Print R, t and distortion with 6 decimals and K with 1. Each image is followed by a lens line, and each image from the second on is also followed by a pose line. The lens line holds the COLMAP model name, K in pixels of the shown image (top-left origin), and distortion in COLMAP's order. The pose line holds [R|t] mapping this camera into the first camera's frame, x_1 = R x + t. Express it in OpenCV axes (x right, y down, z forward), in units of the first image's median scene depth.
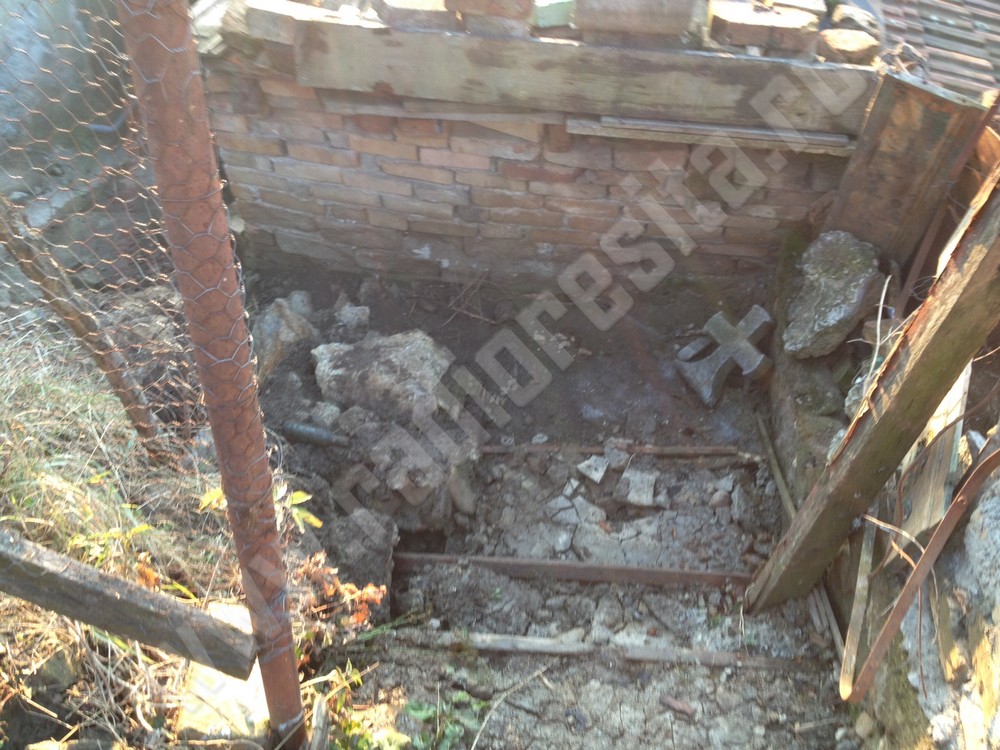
lens RADIAL K [[970.2, 0, 496.9], [0, 970.2, 381.1], [0, 0, 1]] dist [0.097382, -0.224014]
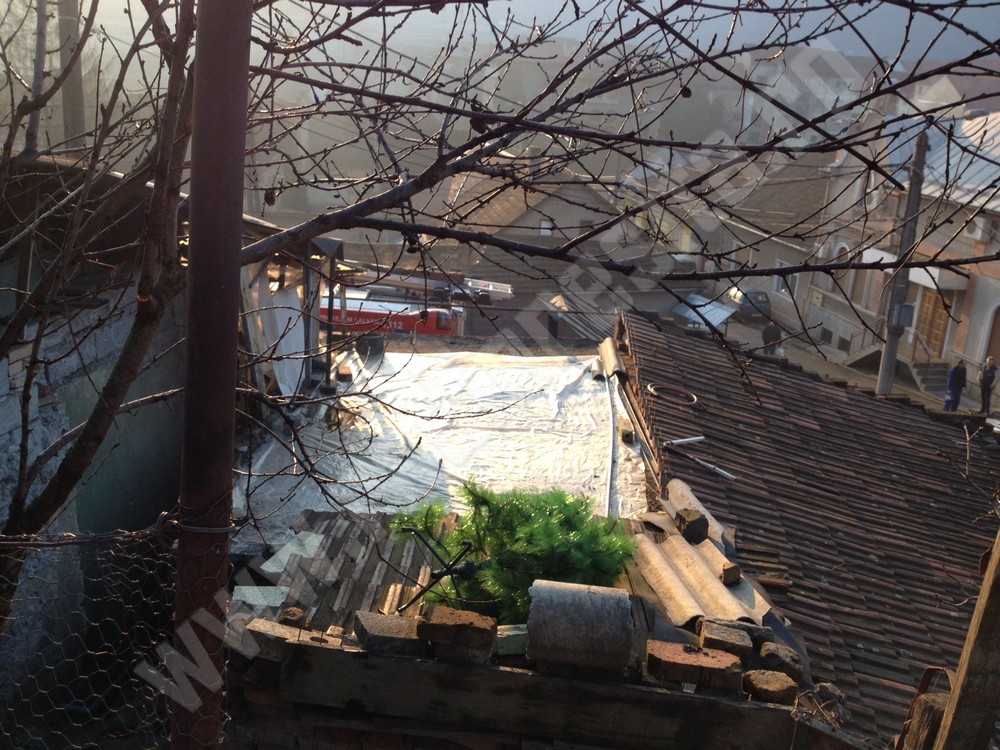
lens RADIAL K [[970.2, 0, 496.9], [0, 970.2, 381.1], [0, 0, 1]] dist [0.097382, -0.224014]
pose [[0.998803, 0.046901, 0.013887, 0.010329], [-0.031947, 0.840480, -0.540900, -0.014806], [-0.037041, 0.539809, 0.840972, -0.132915]]
